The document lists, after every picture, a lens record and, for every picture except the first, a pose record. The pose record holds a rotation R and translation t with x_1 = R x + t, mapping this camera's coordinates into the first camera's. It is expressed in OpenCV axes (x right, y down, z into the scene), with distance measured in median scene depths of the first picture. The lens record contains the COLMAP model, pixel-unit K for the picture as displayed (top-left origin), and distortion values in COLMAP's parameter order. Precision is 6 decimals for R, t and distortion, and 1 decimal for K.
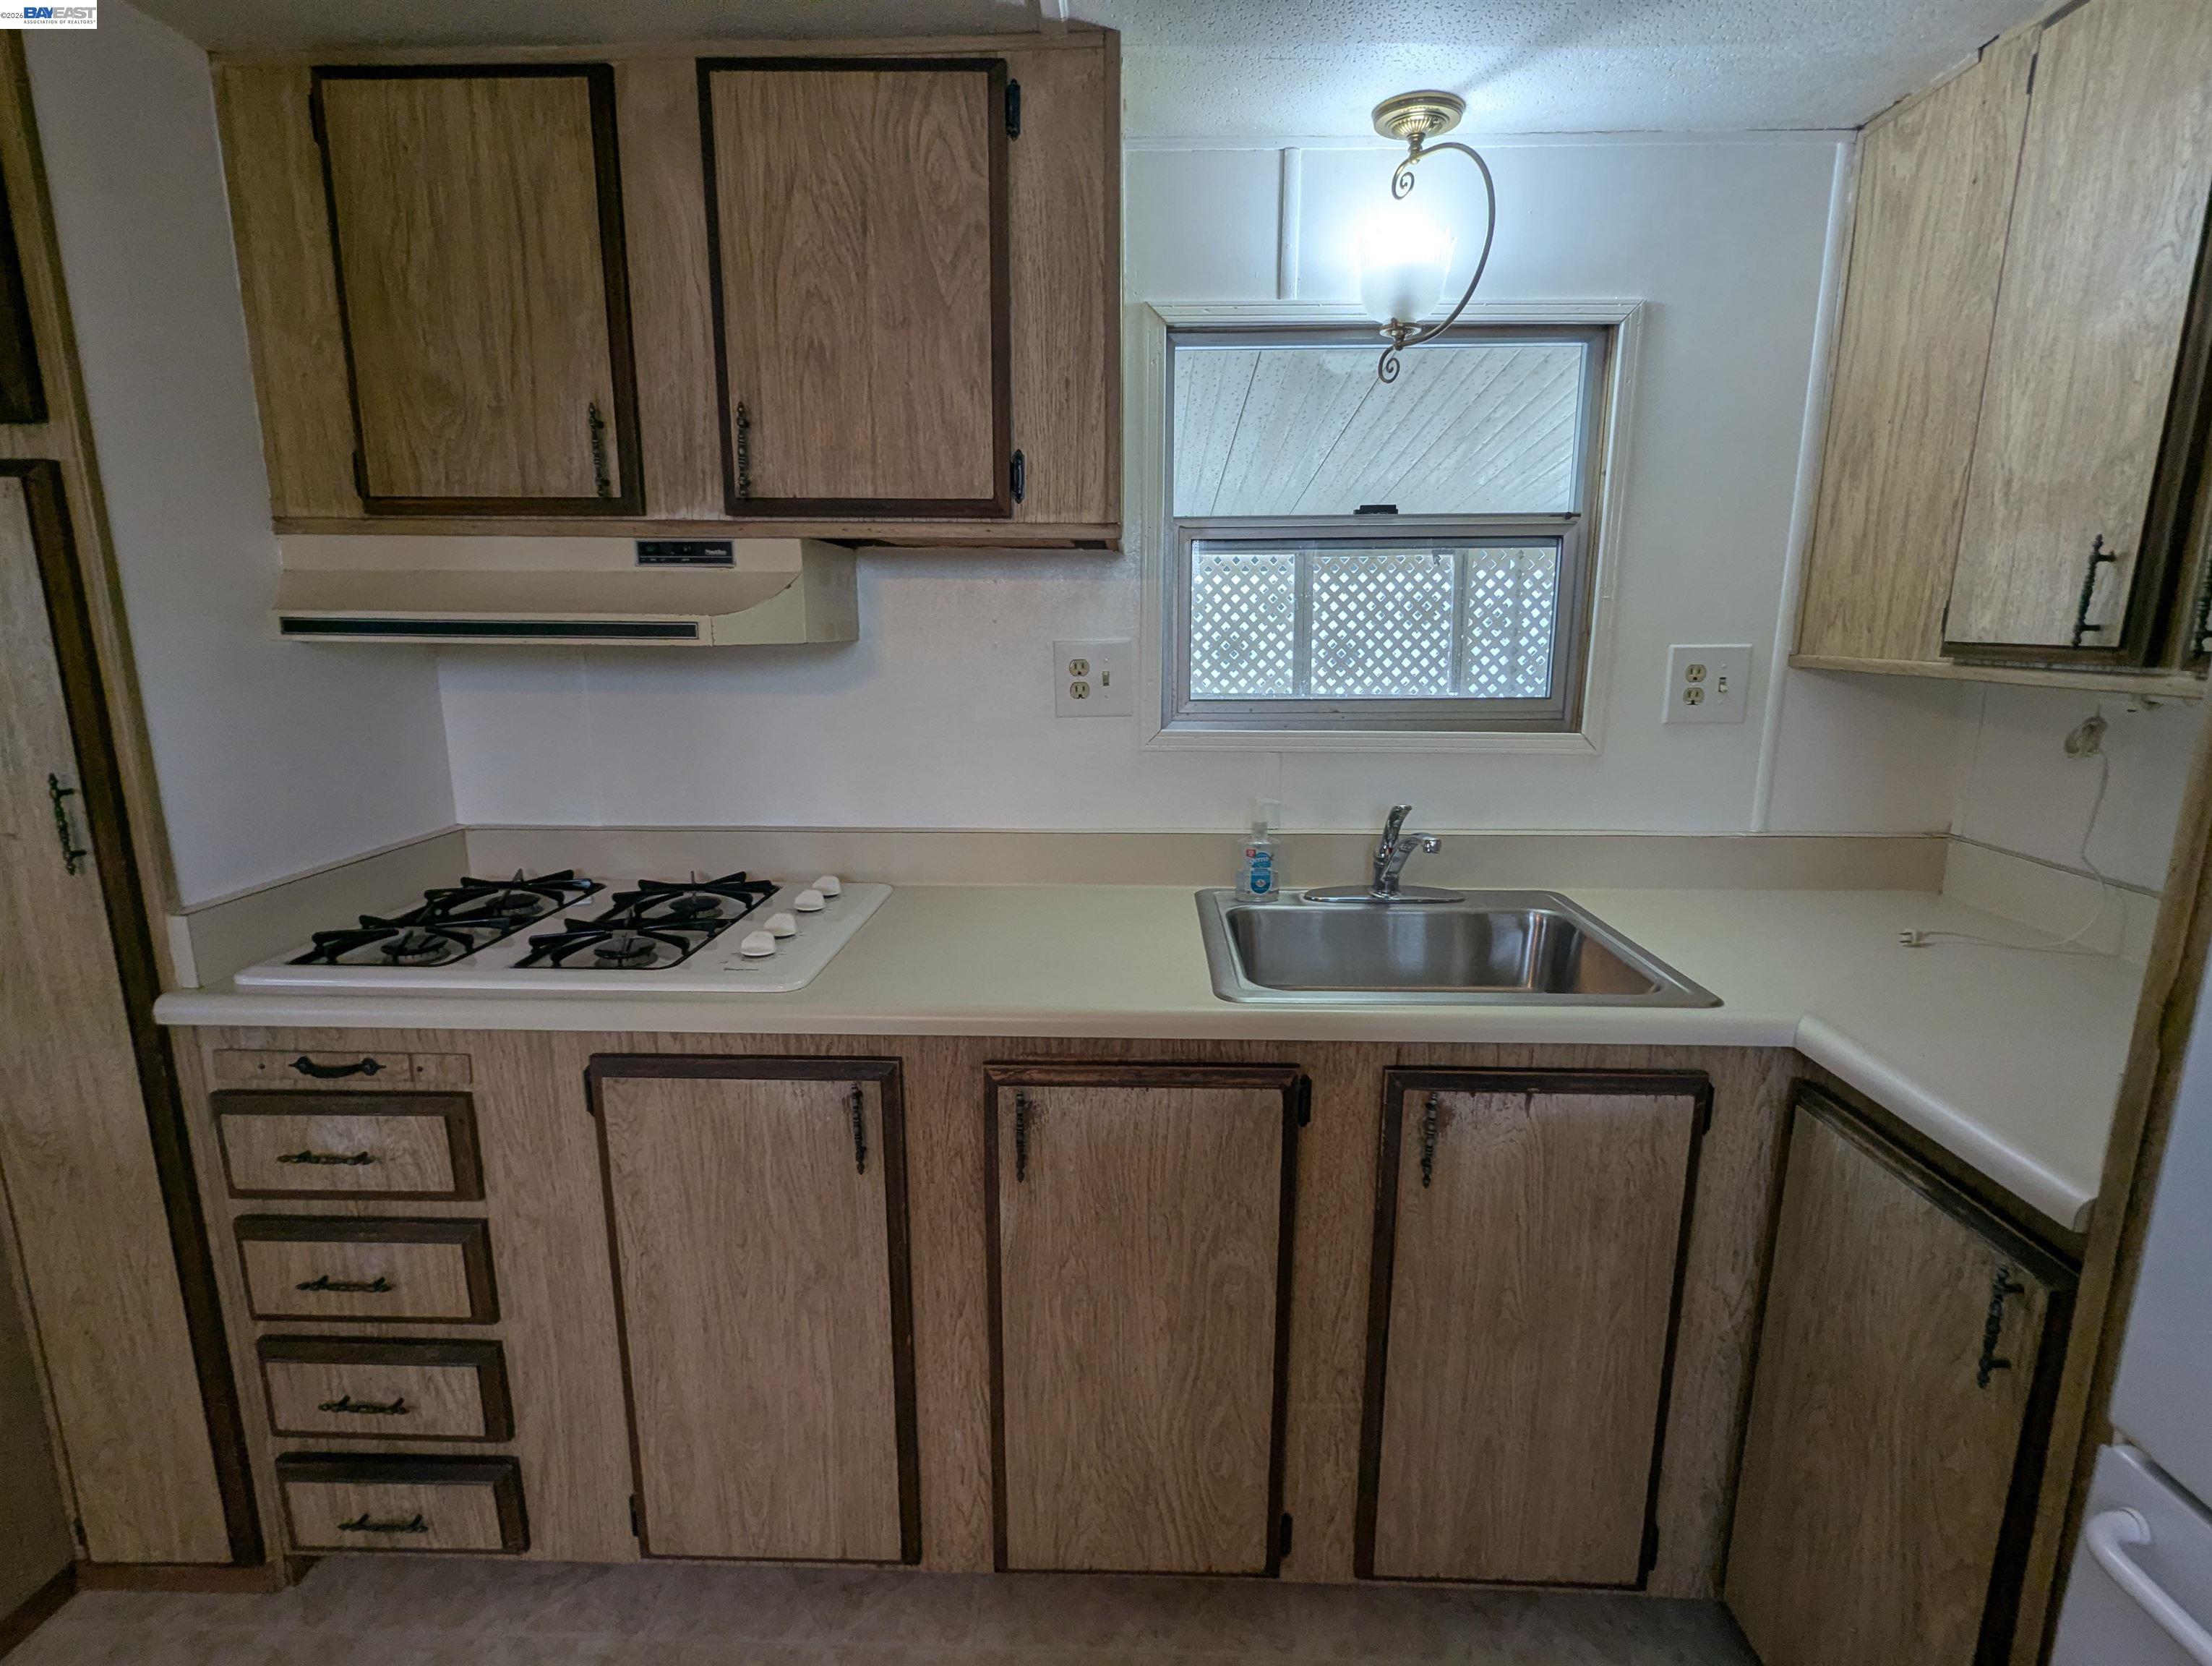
lens RADIAL K [[1054.9, 0, 1100.6], [0, 1054.9, 839.6], [0, 0, 1]] dist [0.000596, -0.000372]
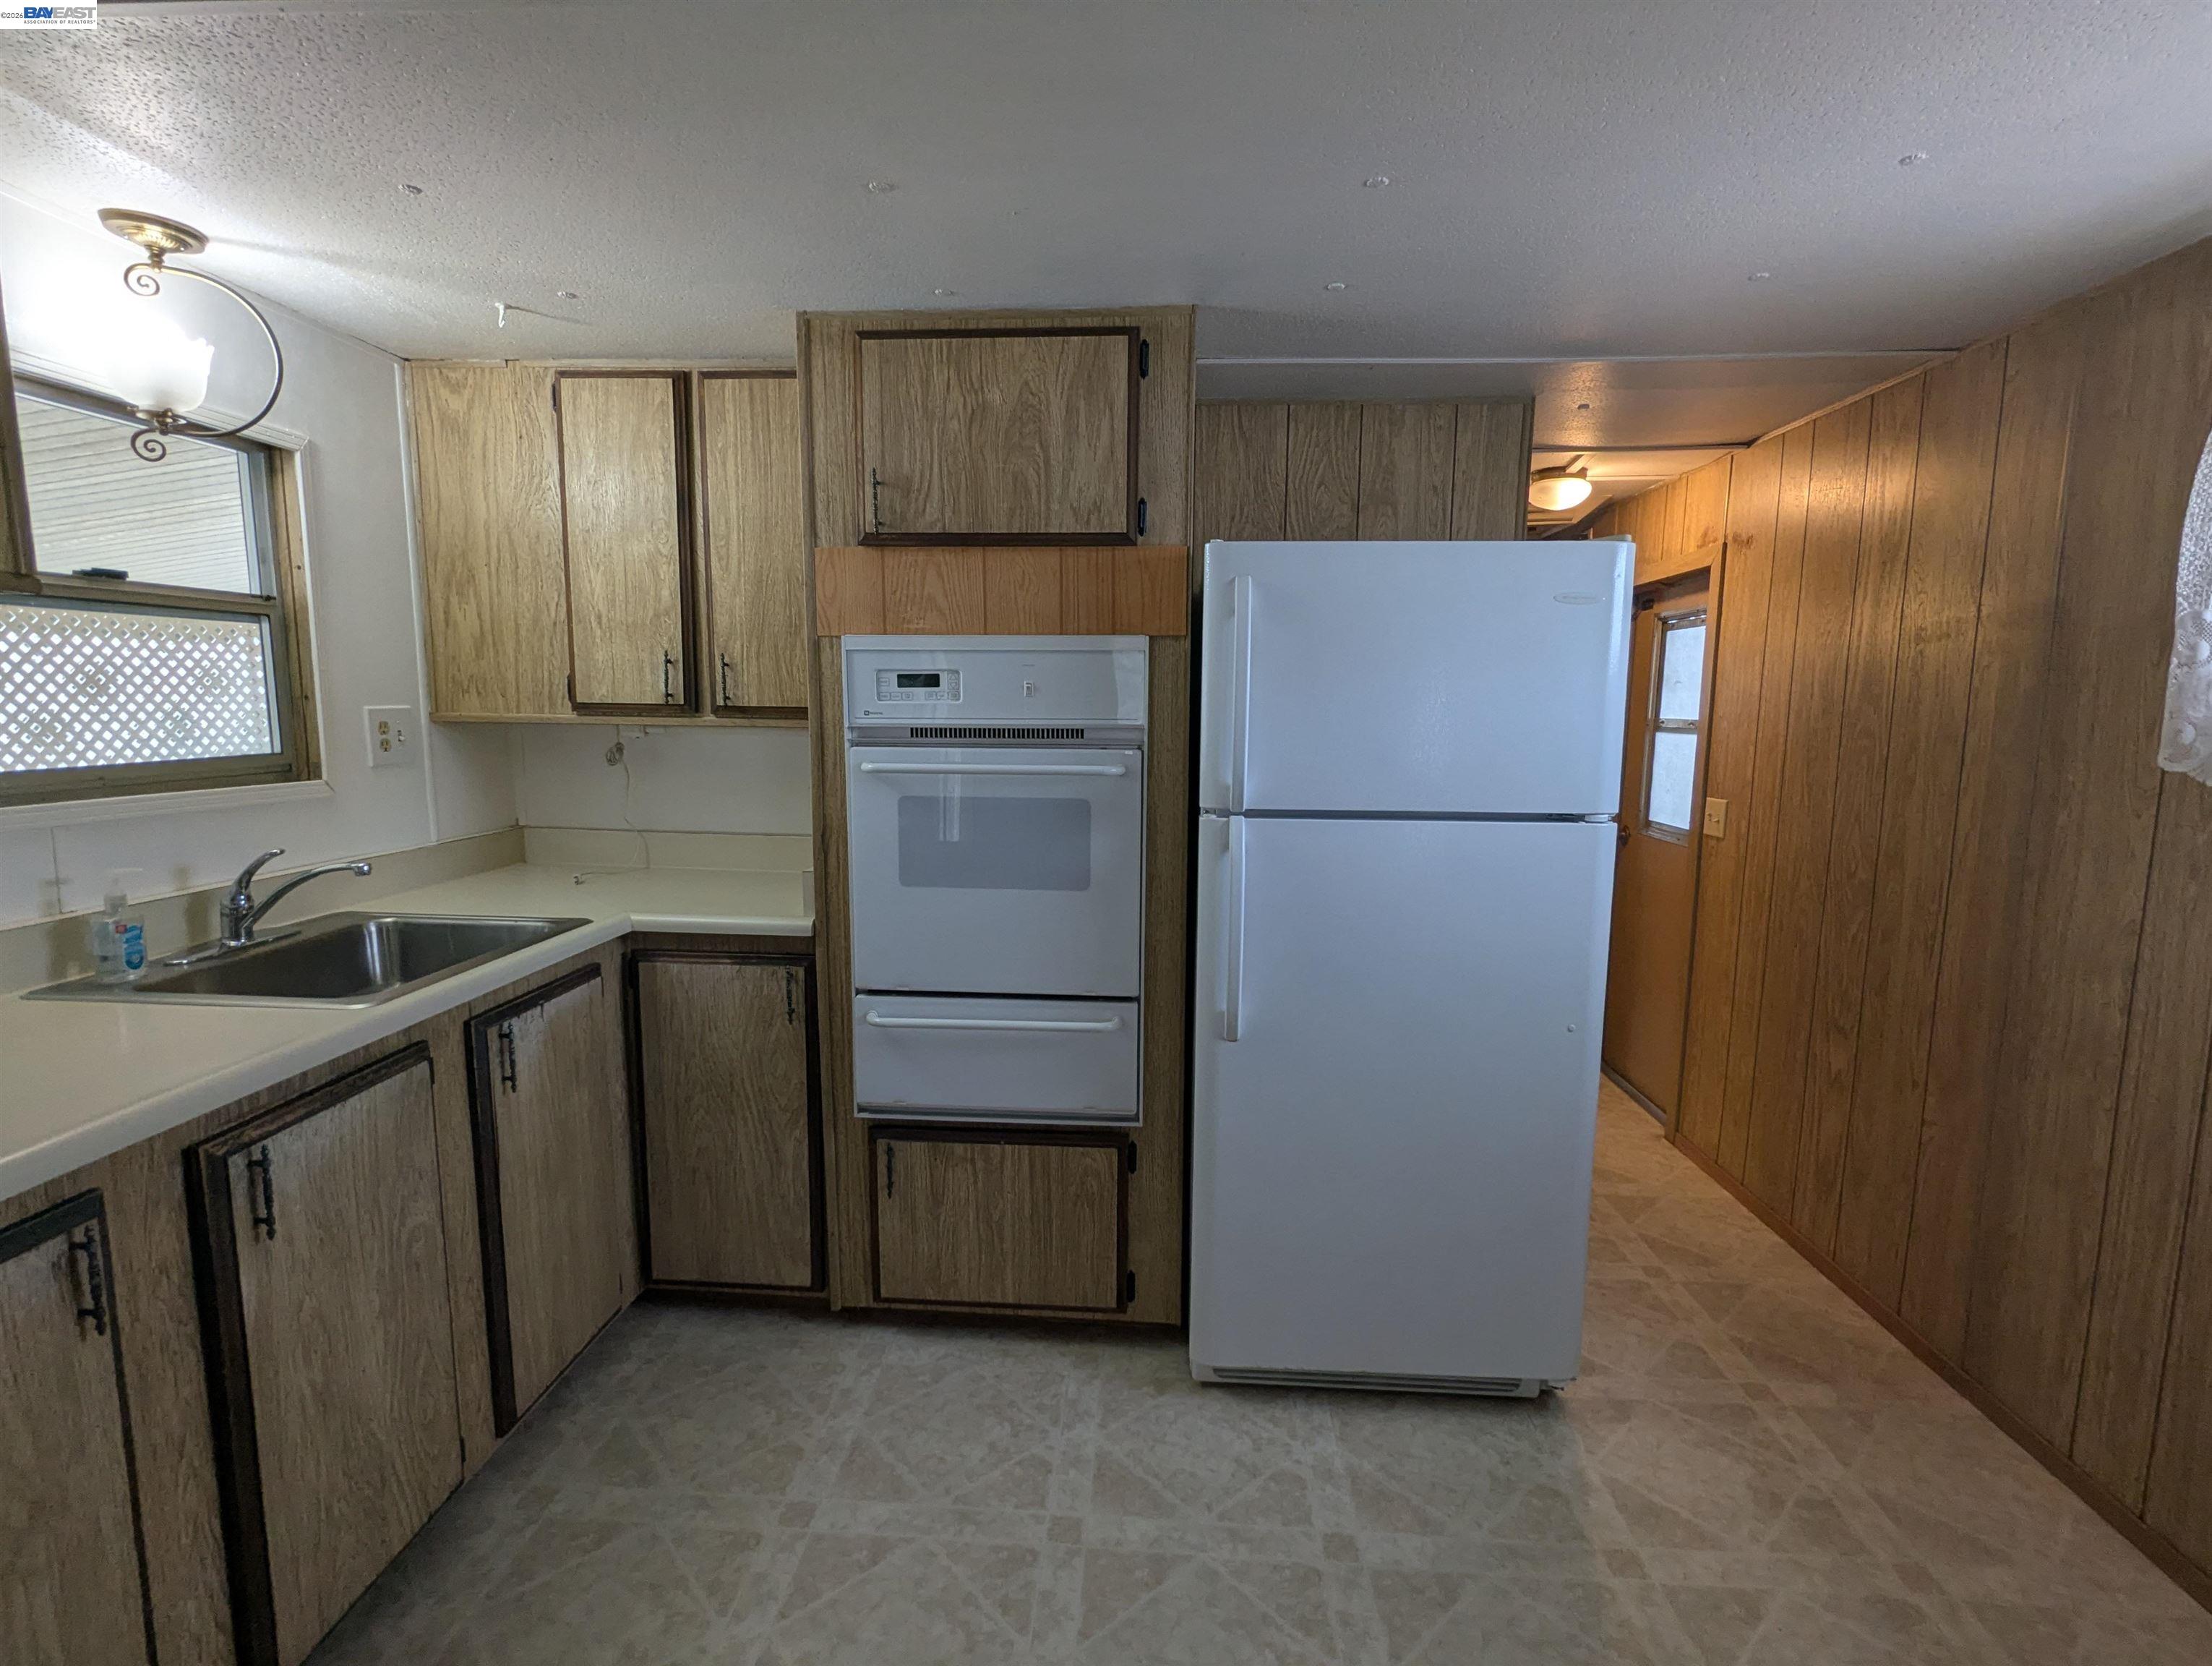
lens RADIAL K [[1048.3, 0, 1110.5], [0, 1048.3, 844.7], [0, 0, 1]] dist [-0.001946, 0.001045]
pose [[0.022239, -0.137042, 0.990316, -0.926837], [0.192732, 0.972567, 0.130258, -0.014656], [-0.980999, 0.187969, 0.048041, 0.095780]]
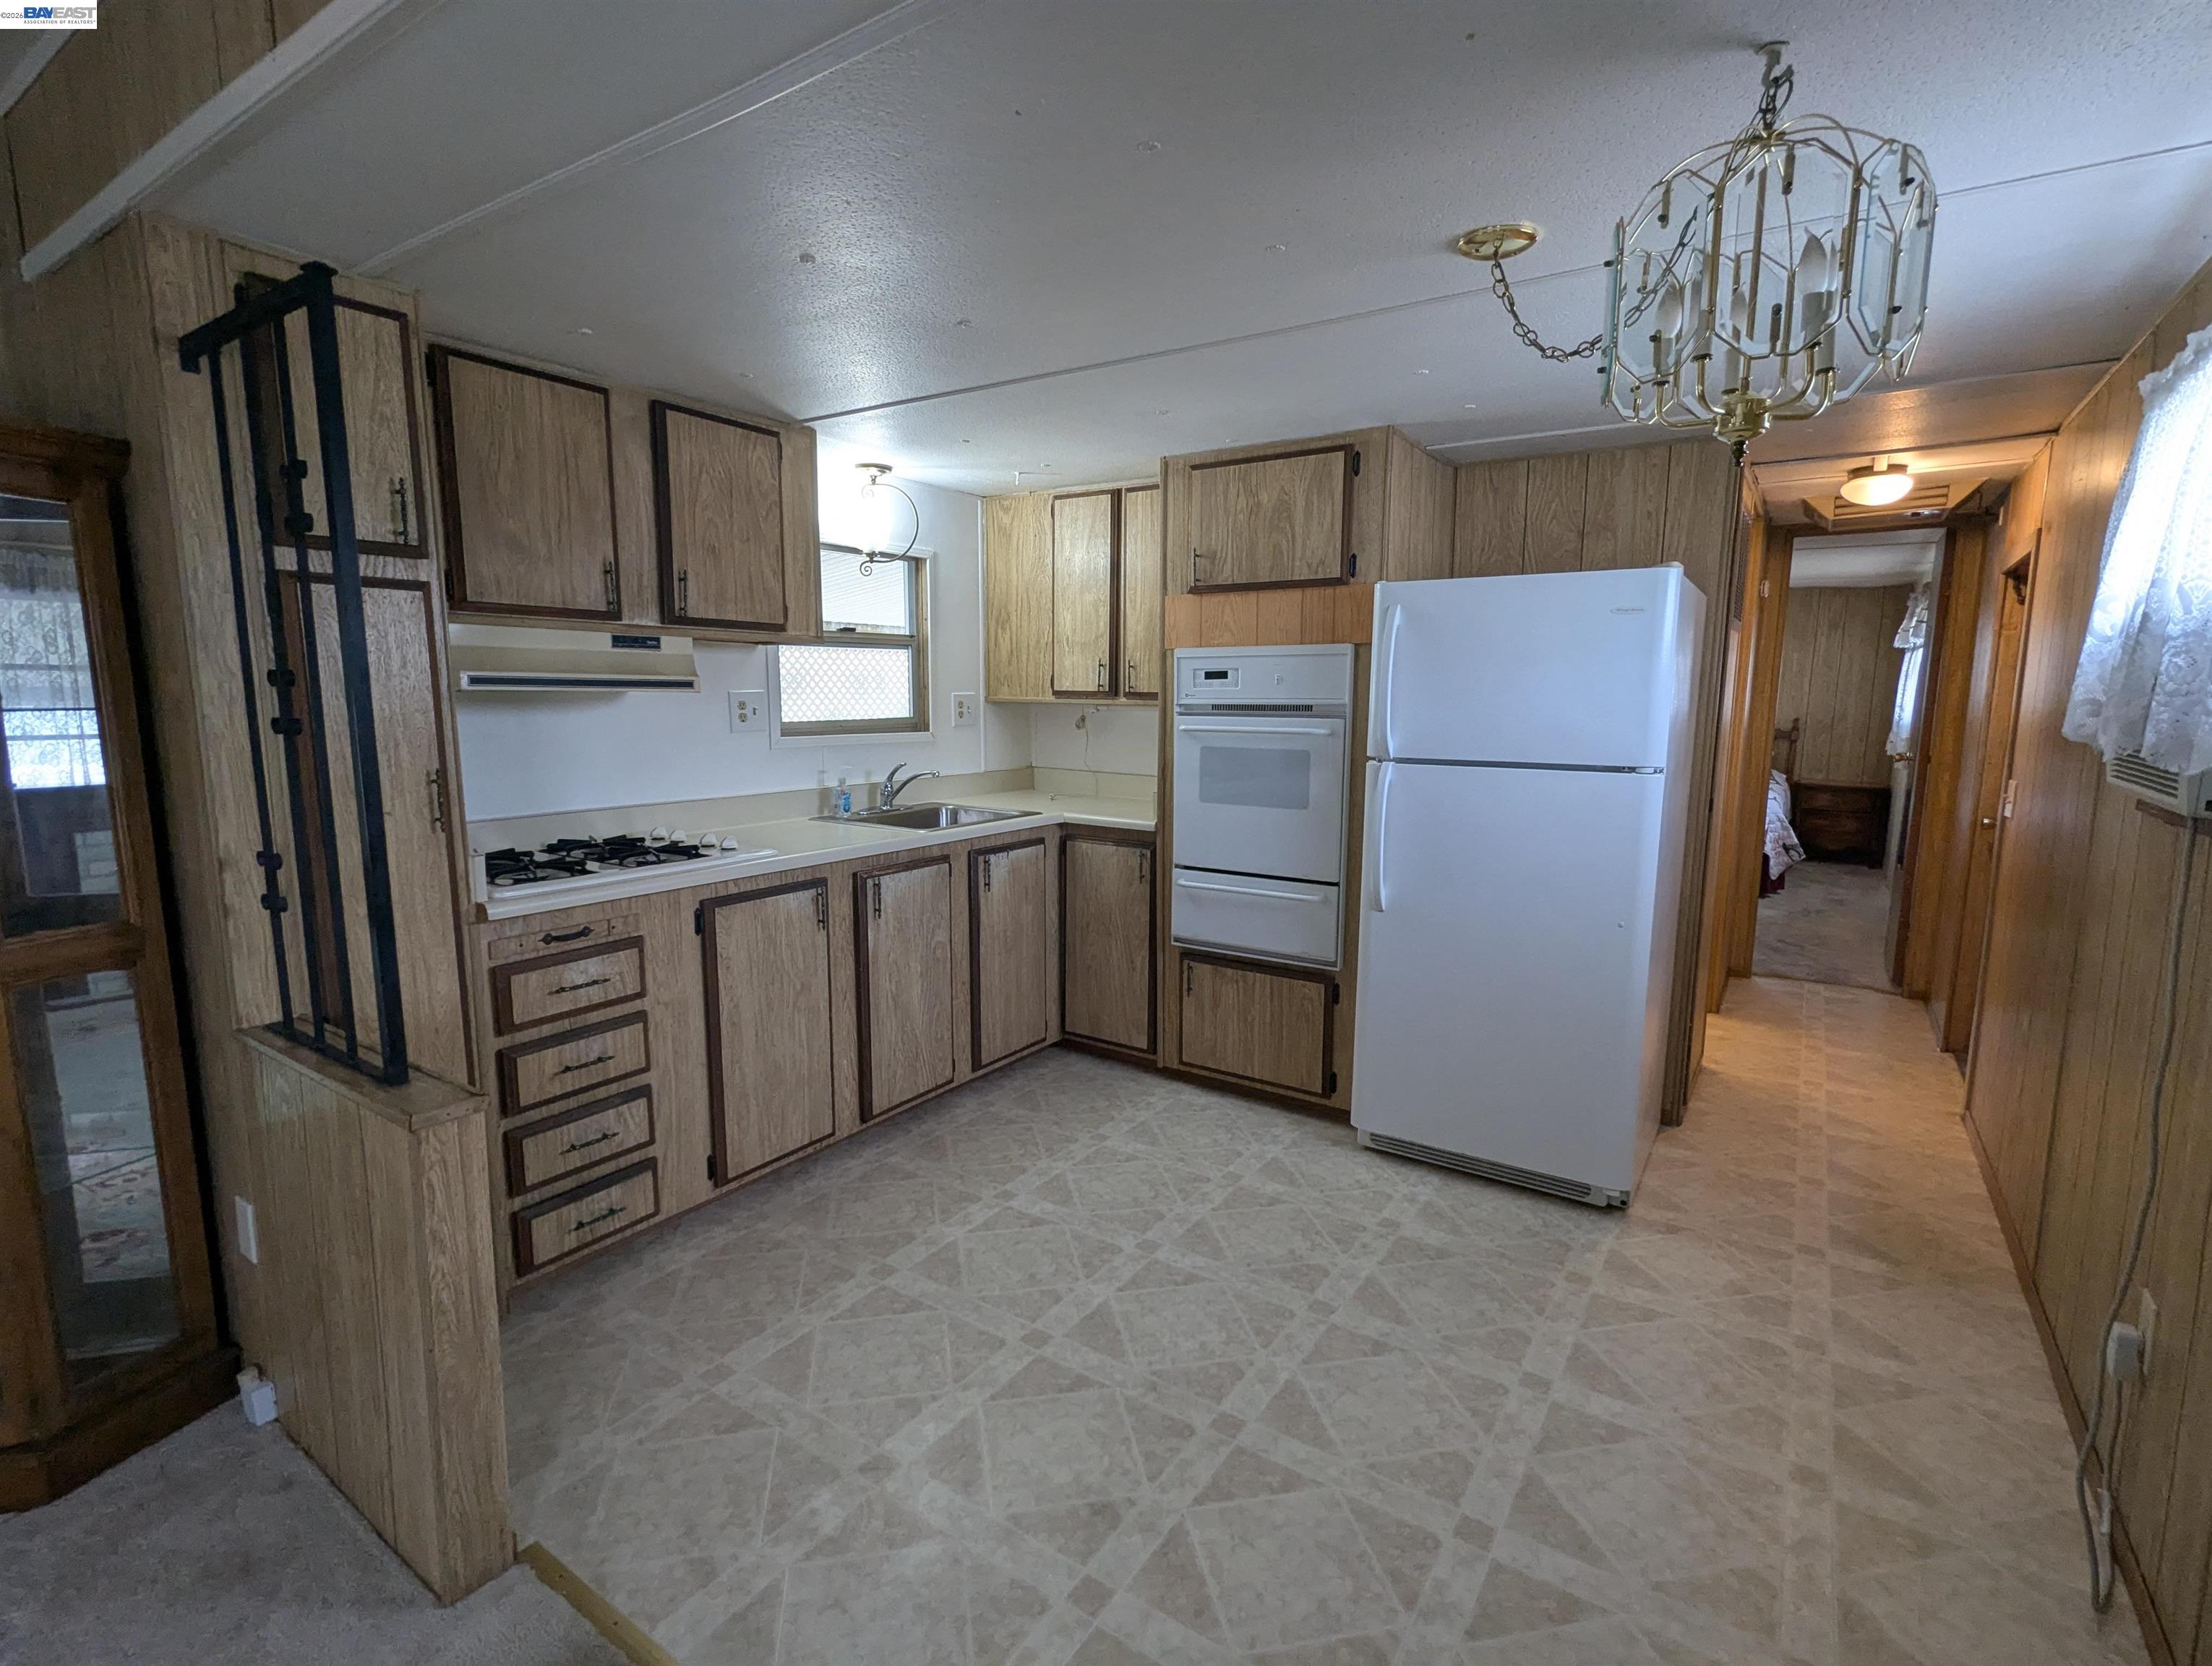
lens RADIAL K [[1048.5, 0, 1112.4], [0, 1048.5, 848.2], [0, 0, 1]] dist [0.000410, 0.000487]
pose [[0.524883, -0.126726, 0.841688, -1.631681], [0.167992, 0.984827, 0.043516, 0.145959], [-0.834432, 0.118556, 0.538208, -0.656341]]
